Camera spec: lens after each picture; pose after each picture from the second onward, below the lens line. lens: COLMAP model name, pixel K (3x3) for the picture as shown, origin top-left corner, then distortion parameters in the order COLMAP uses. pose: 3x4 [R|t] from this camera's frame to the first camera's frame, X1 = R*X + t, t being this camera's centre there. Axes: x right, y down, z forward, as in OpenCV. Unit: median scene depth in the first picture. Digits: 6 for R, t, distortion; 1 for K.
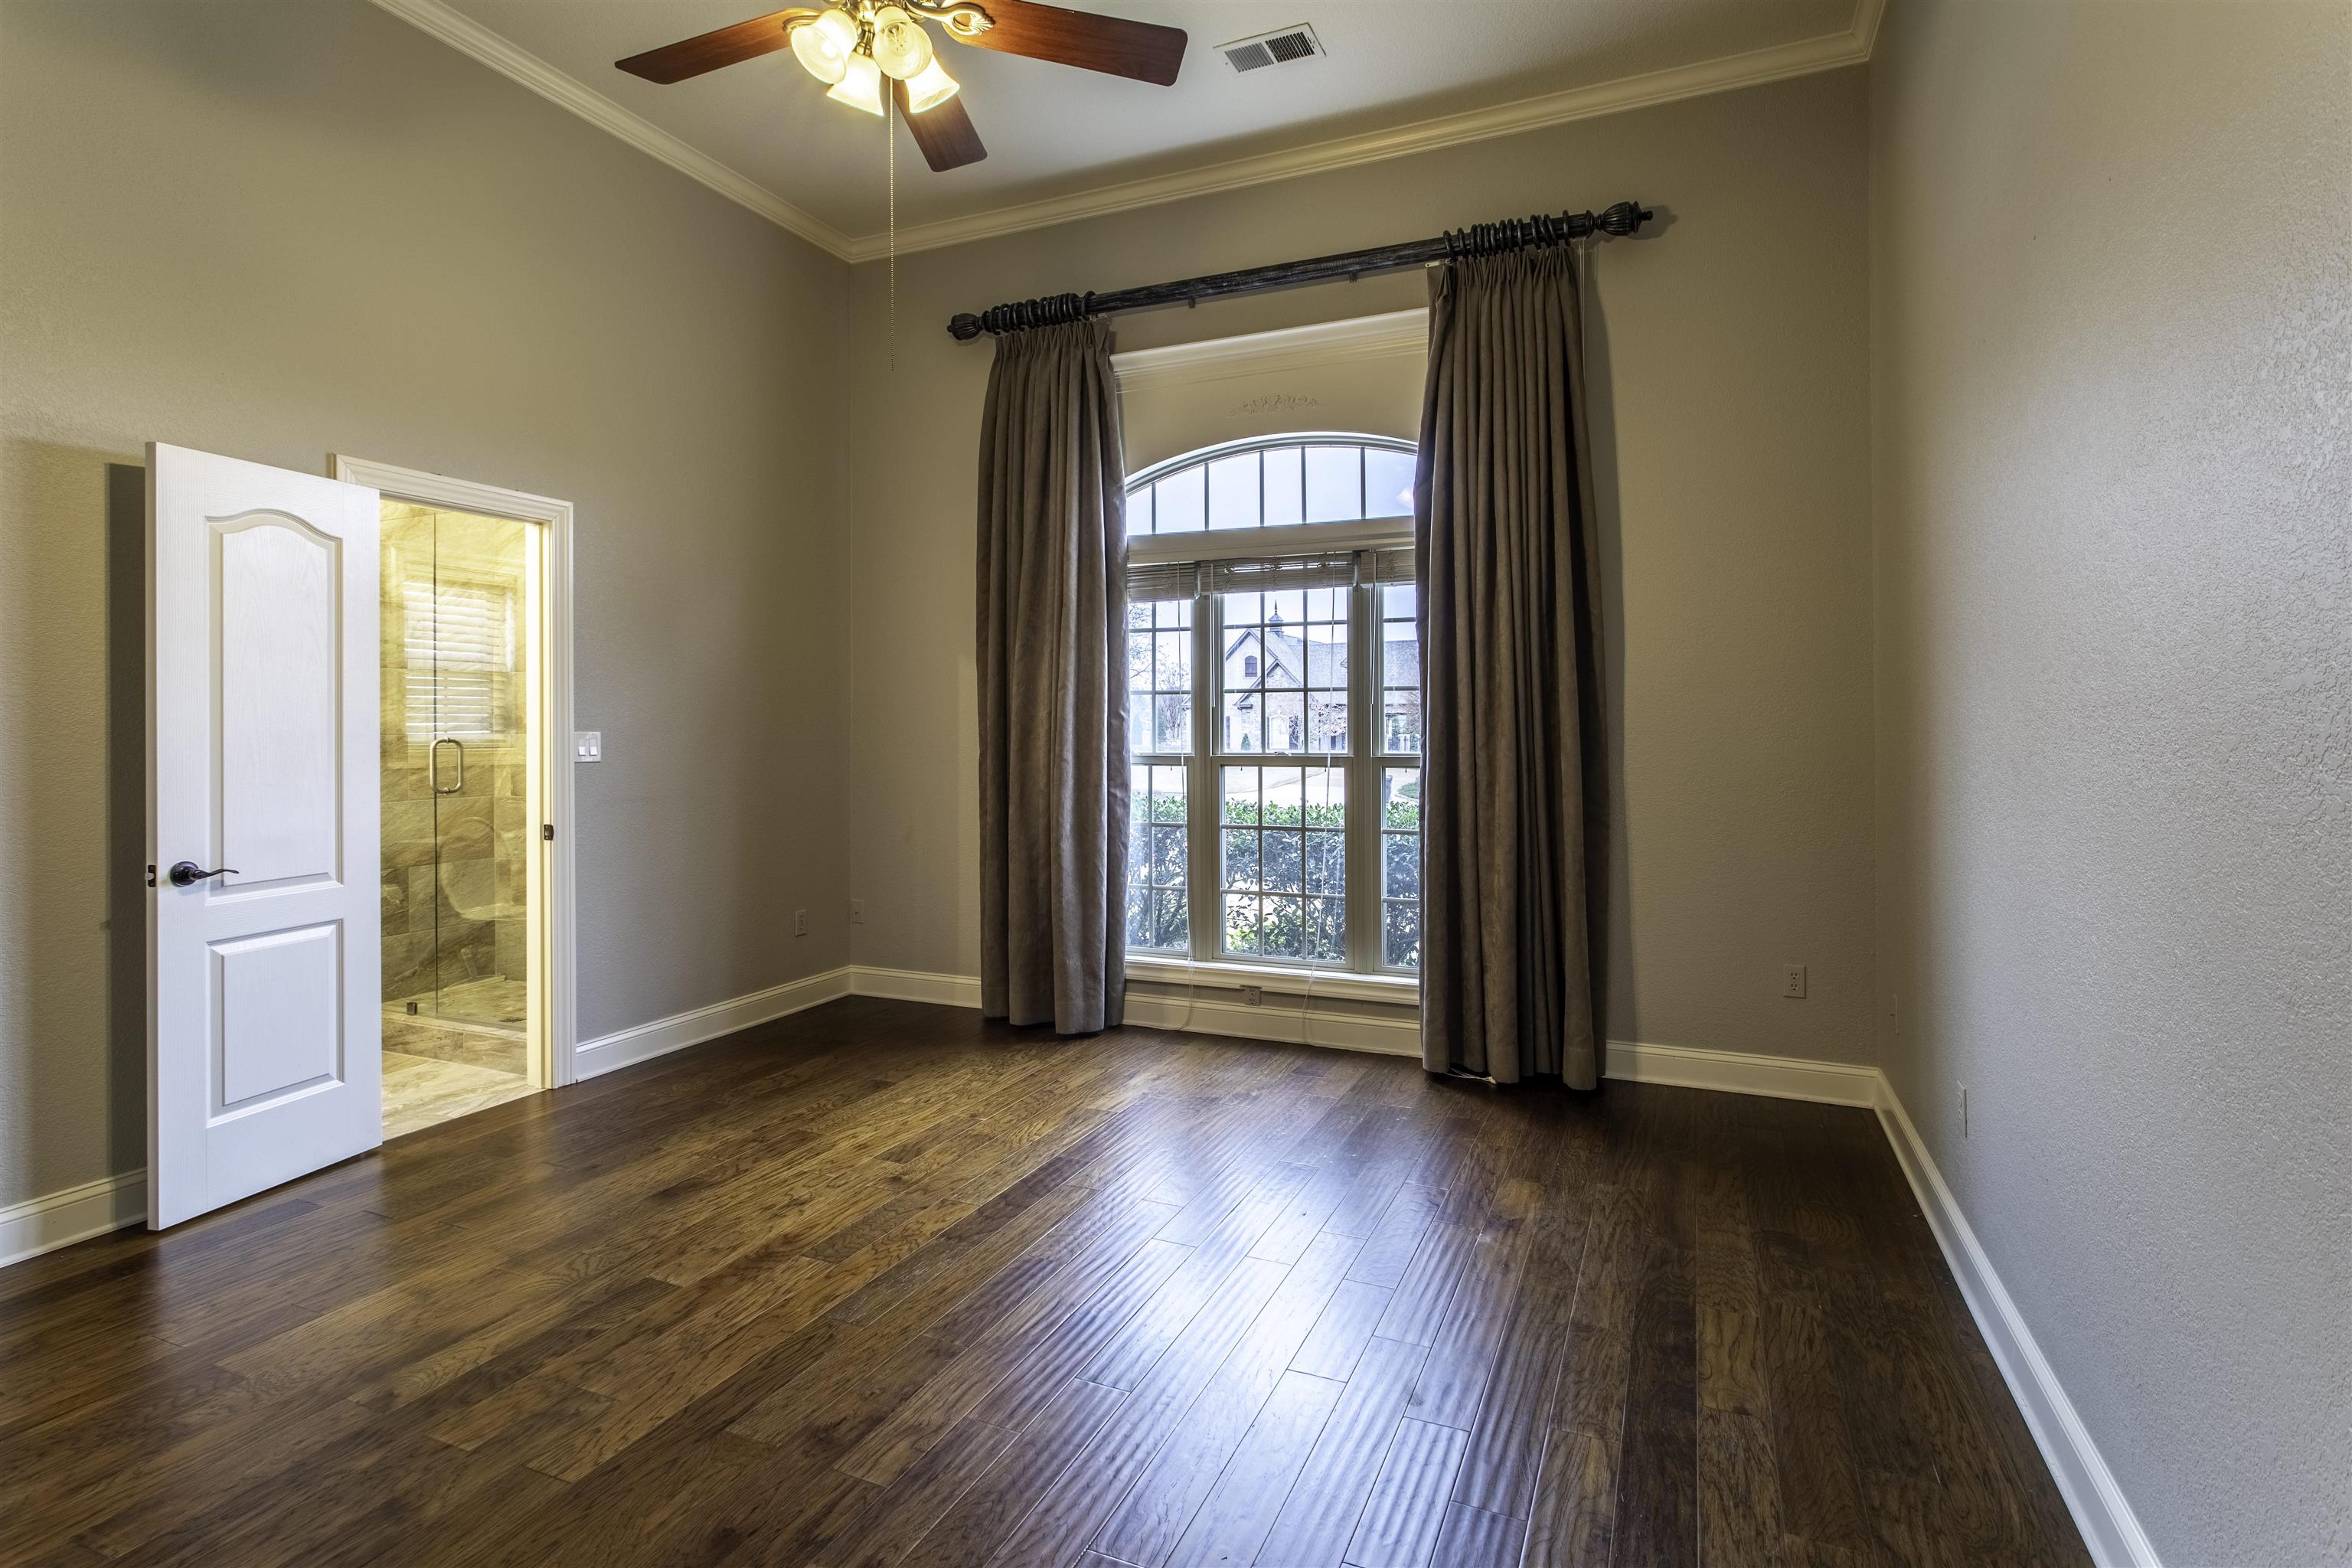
lens RADIAL K [[1169.0, 0, 1167.2], [0, 1169.0, 727.9], [0, 0, 1]] dist [0.001819, 0.000864]
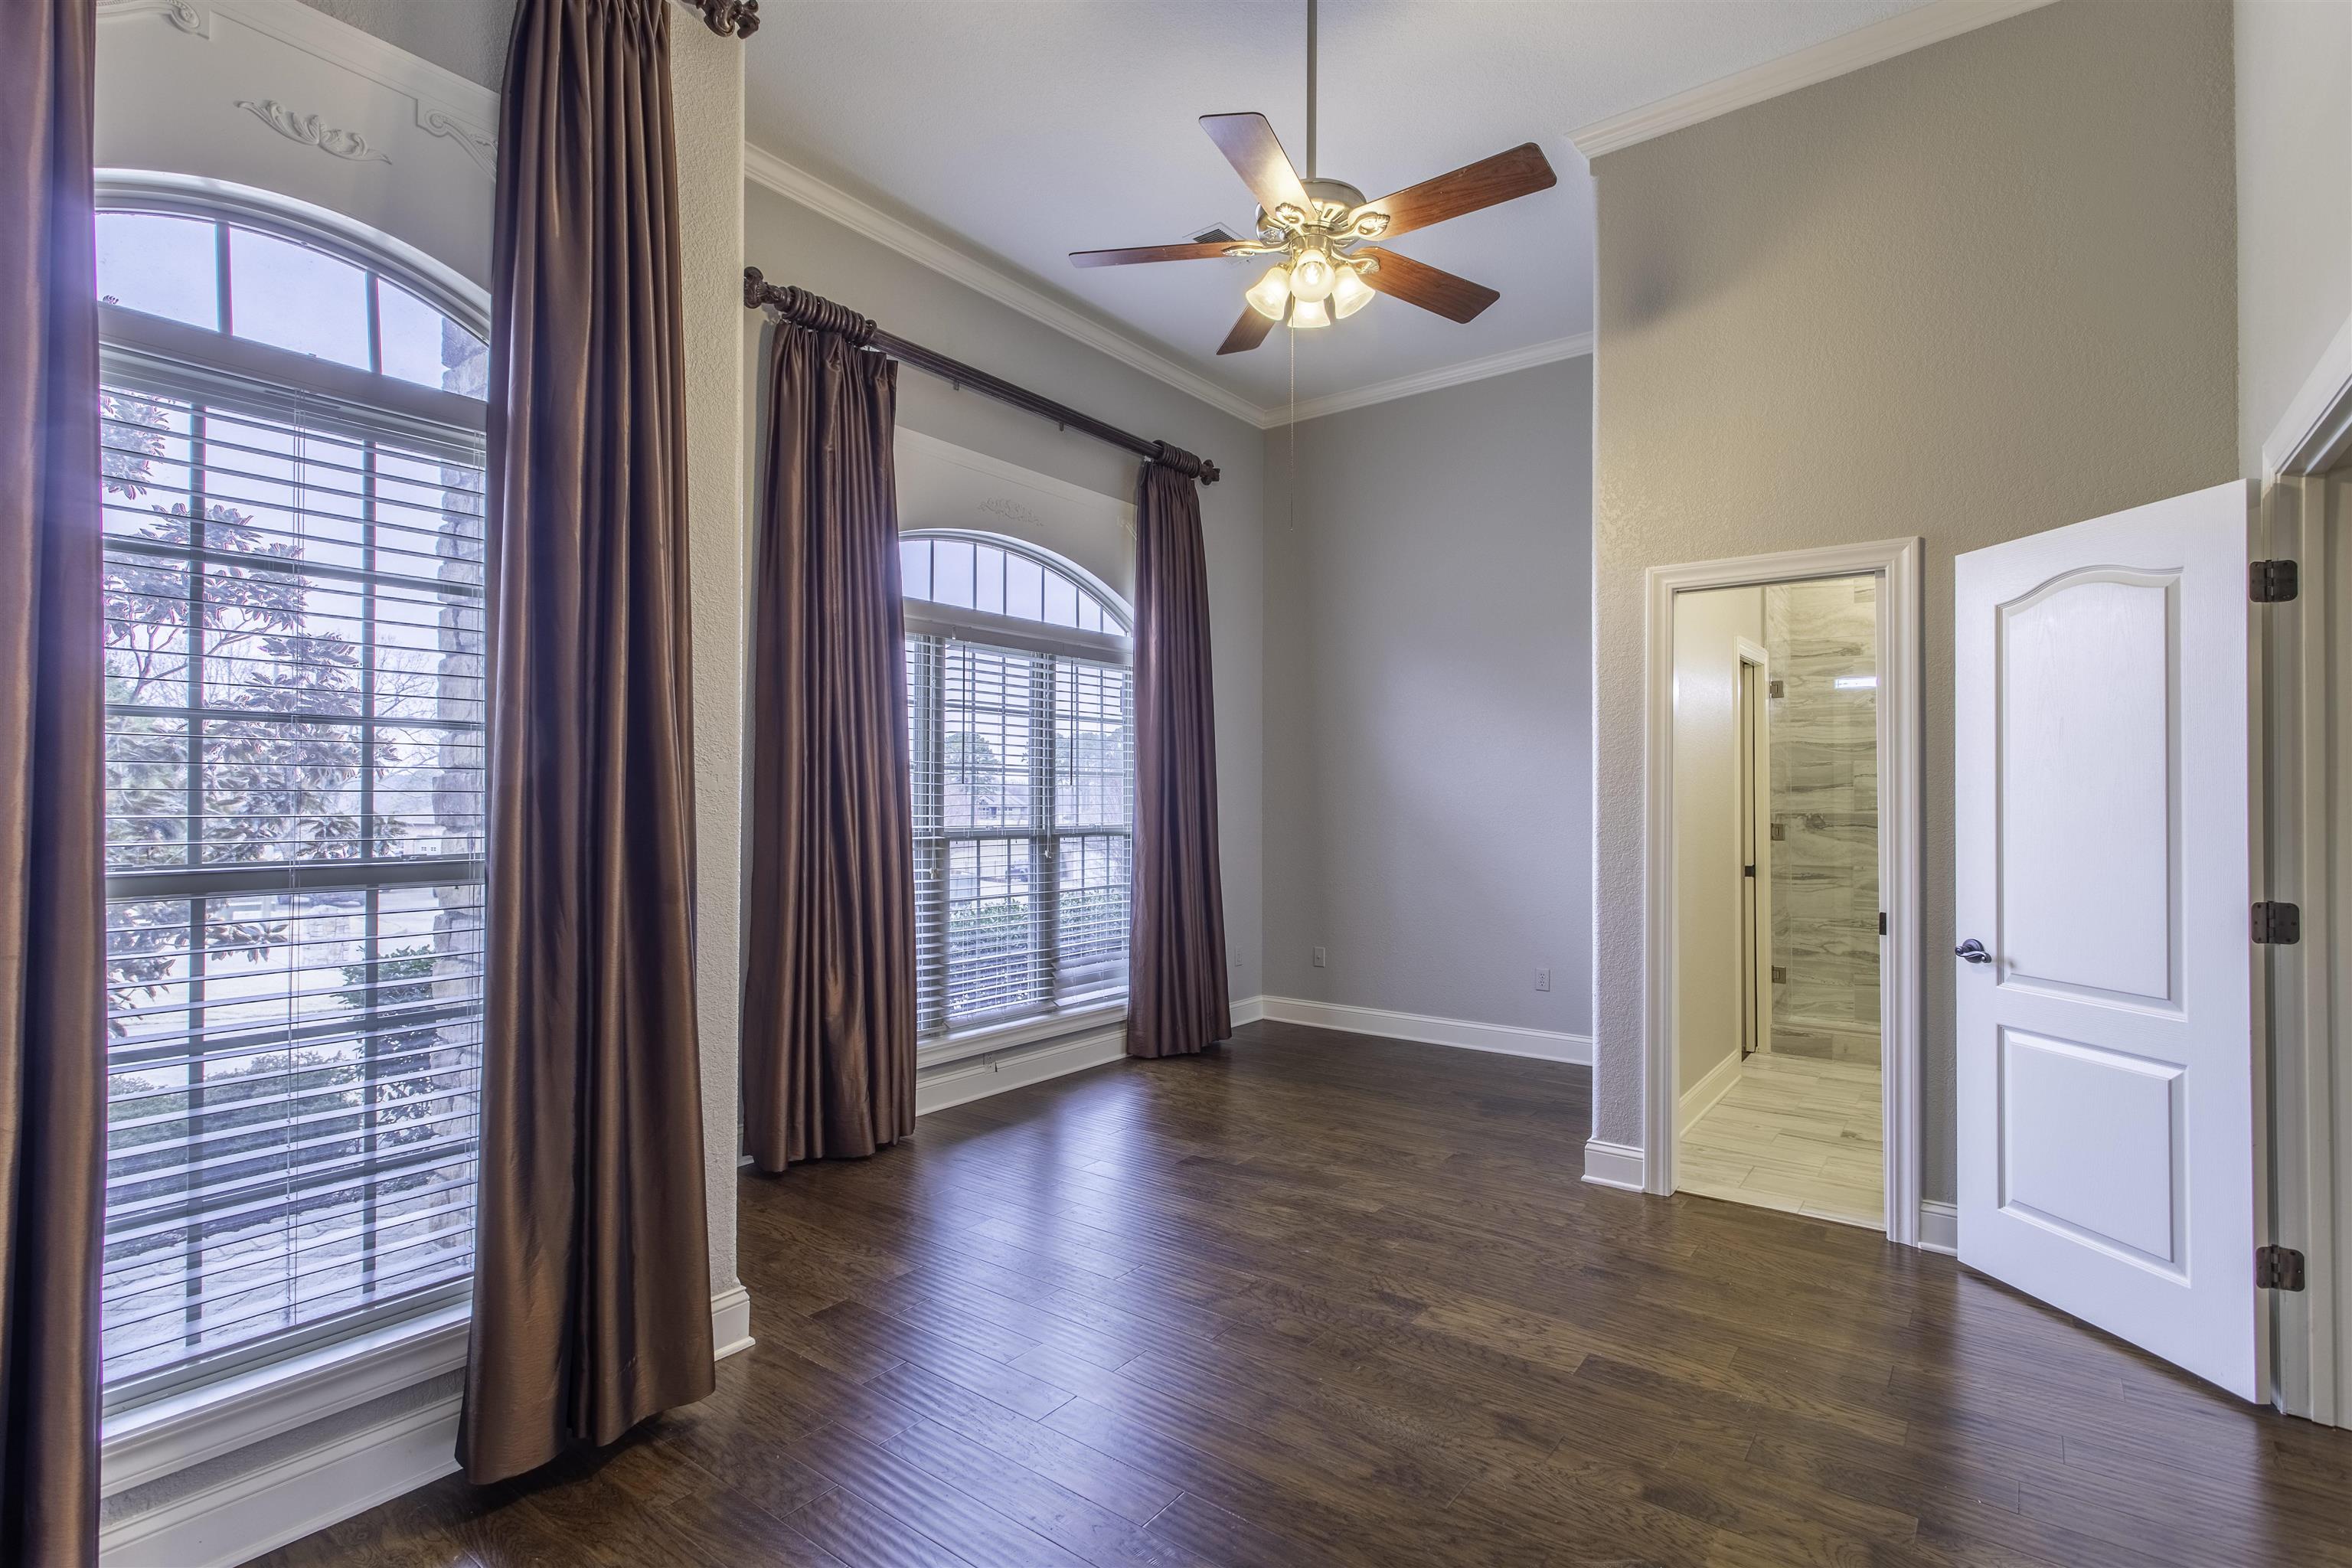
lens RADIAL K [[1125.1, 0, 1142.8], [0, 1125.1, 754.5], [0, 0, 1]] dist [0.000517, 0.000195]
pose [[0.246731, 0.042029, 0.968172, -0.911405], [0.003069, 0.999020, -0.044150, 0.004280], [-0.969079, 0.013865, 0.246361, 0.622943]]
